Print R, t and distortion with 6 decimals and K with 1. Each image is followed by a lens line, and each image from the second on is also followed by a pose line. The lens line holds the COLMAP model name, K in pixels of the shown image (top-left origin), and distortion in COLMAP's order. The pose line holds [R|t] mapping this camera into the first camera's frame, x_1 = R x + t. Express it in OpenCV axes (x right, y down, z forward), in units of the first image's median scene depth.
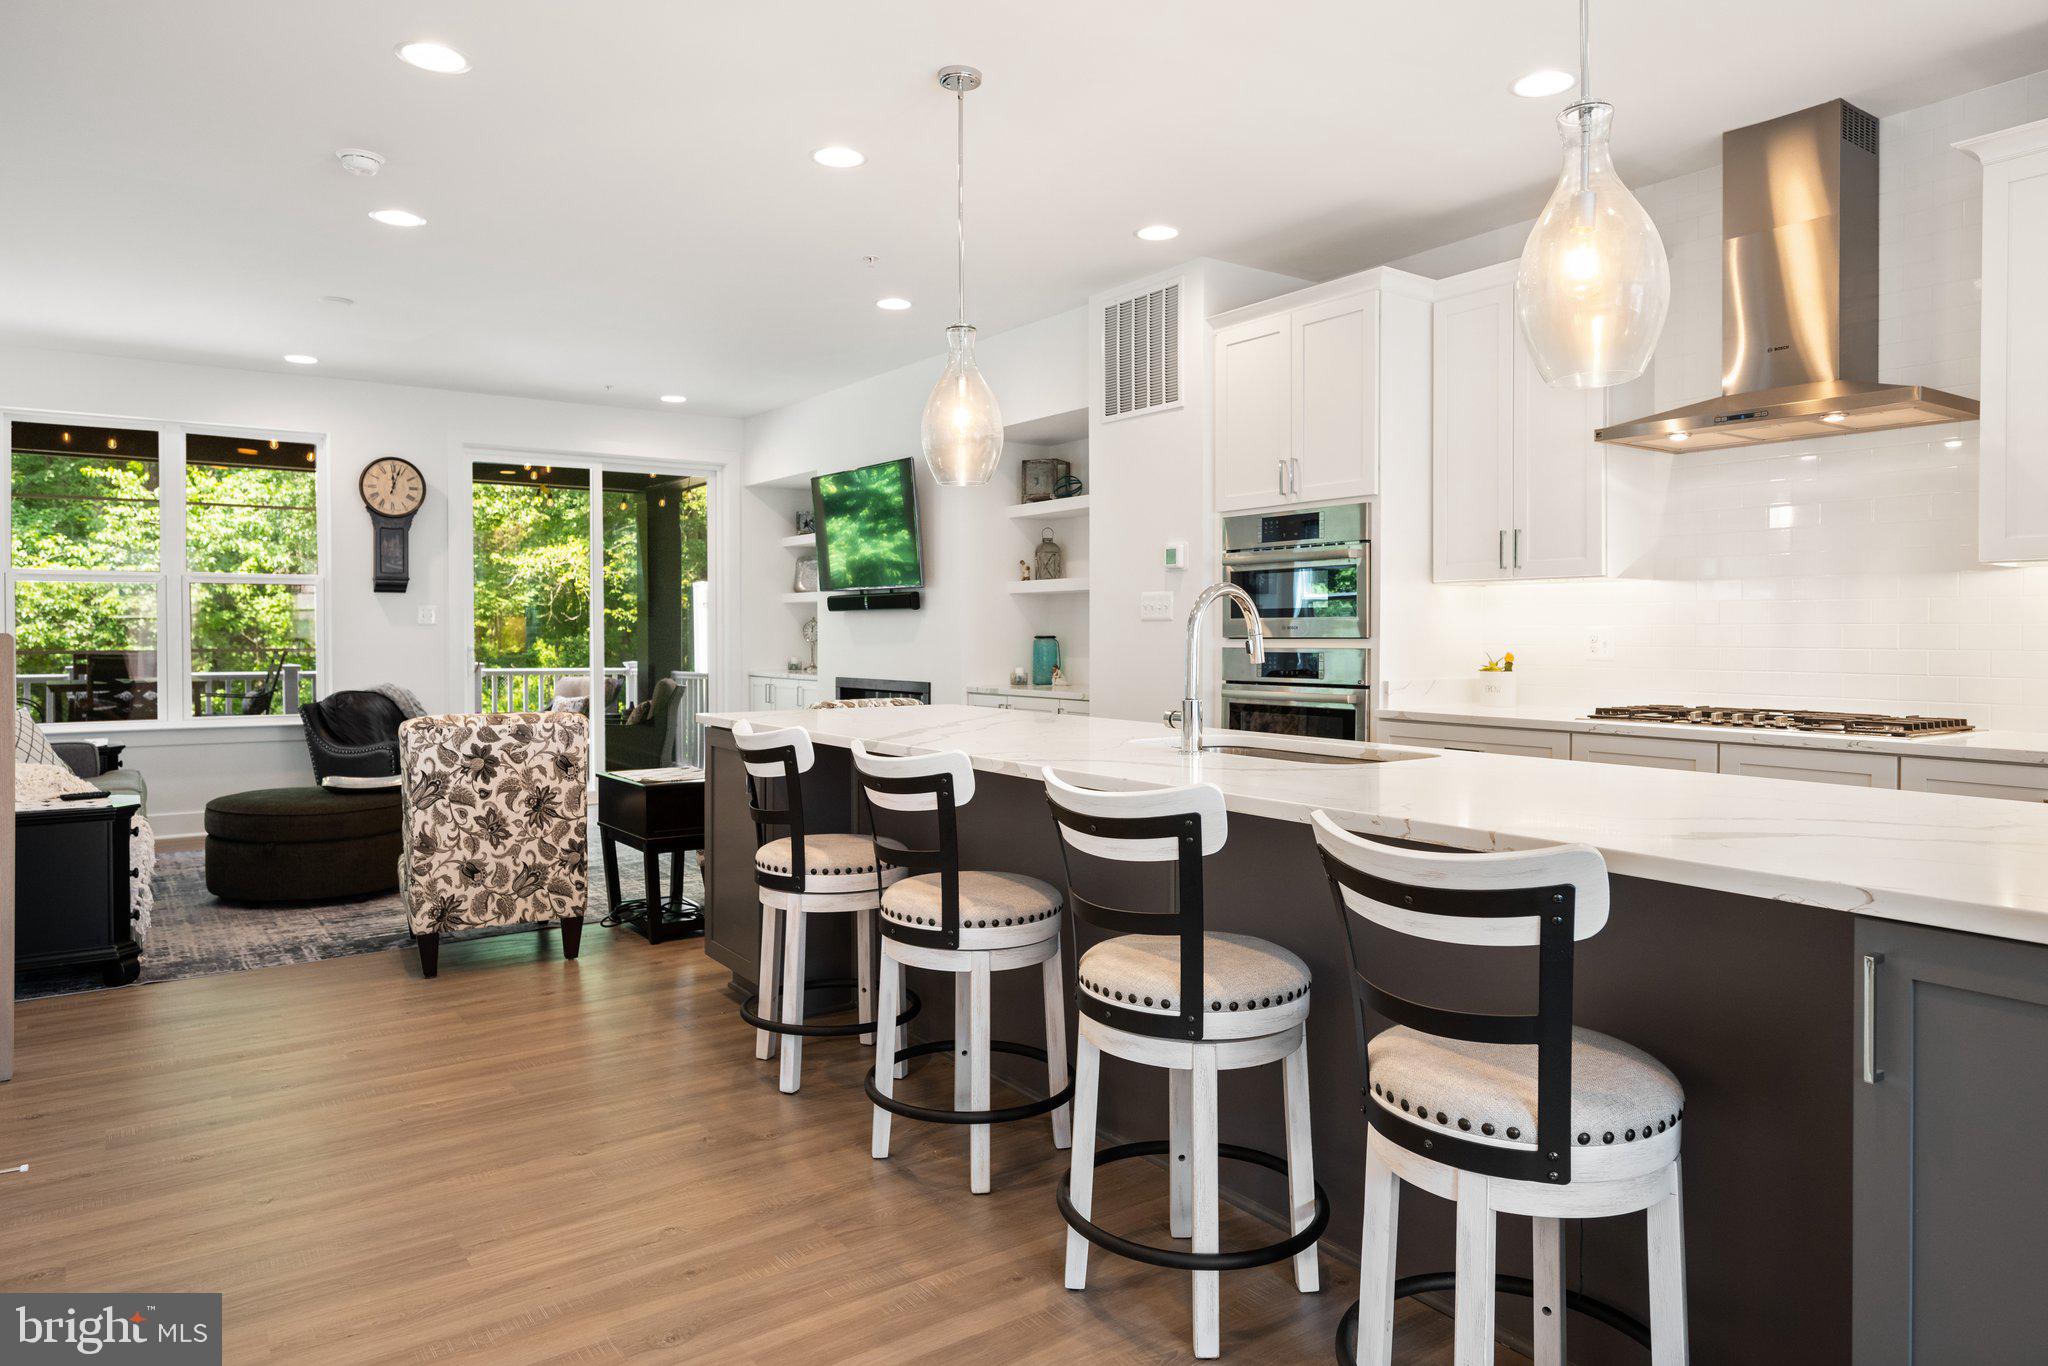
lens RADIAL K [[1284.1, 0, 1041.7], [0, 1284.1, 645.2], [0, 0, 1]] dist [0.001136, -0.002520]
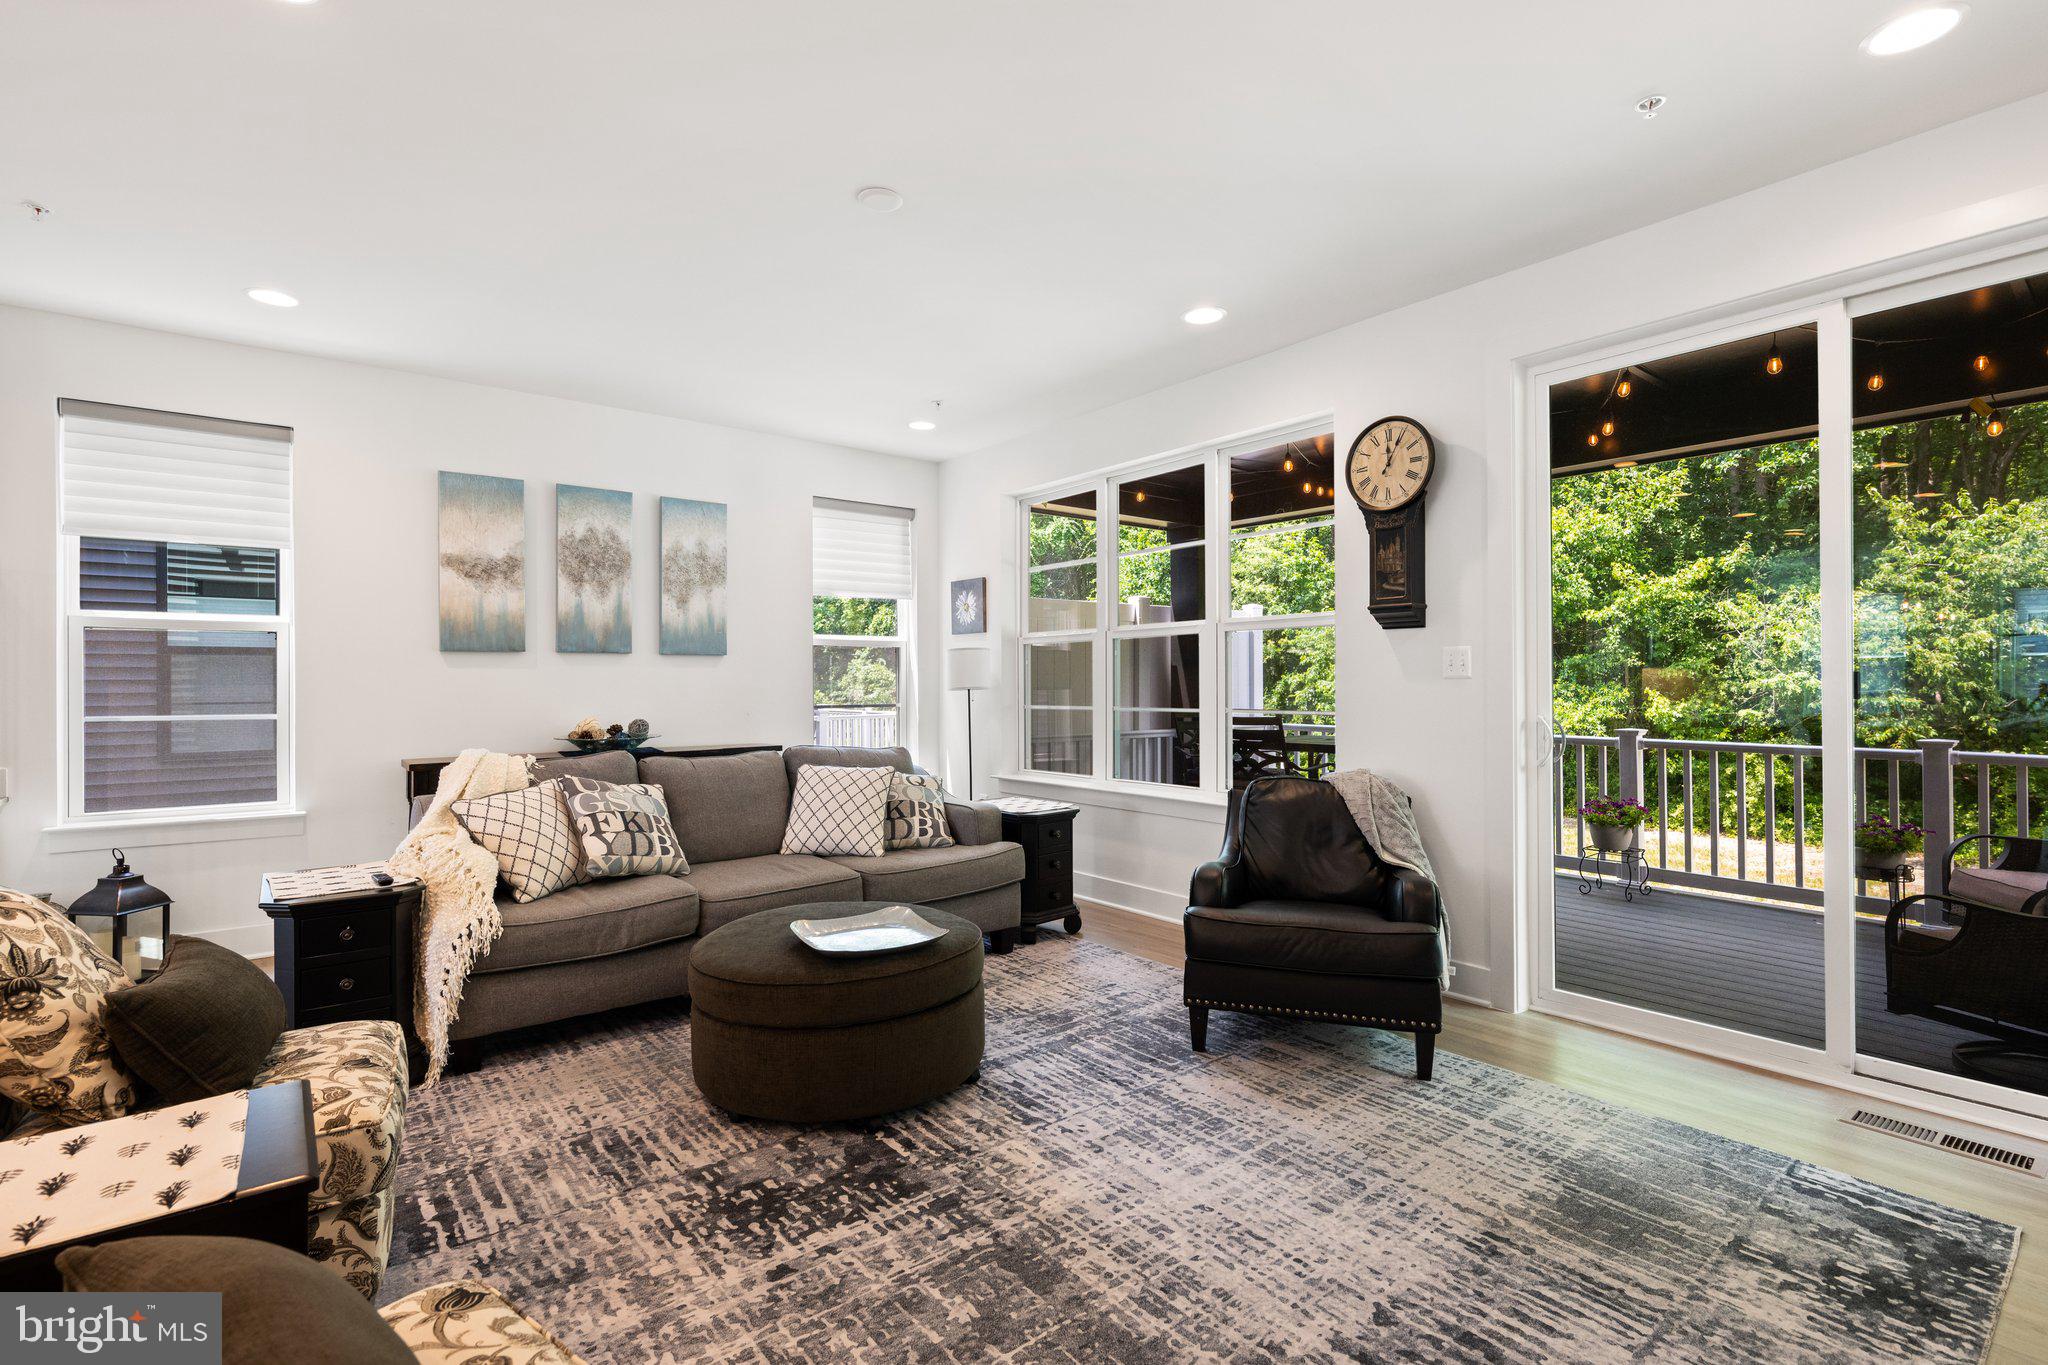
lens RADIAL K [[956.8, 0, 1027.7], [0, 956.8, 678.7], [0, 0, 1]] dist [-0.000754, 0.000459]
pose [[0.046566, -0.004770, -0.998904, -0.057401], [-0.007272, 0.999960, -0.005114, -0.018986], [0.998889, 0.007502, 0.046529, 1.235681]]
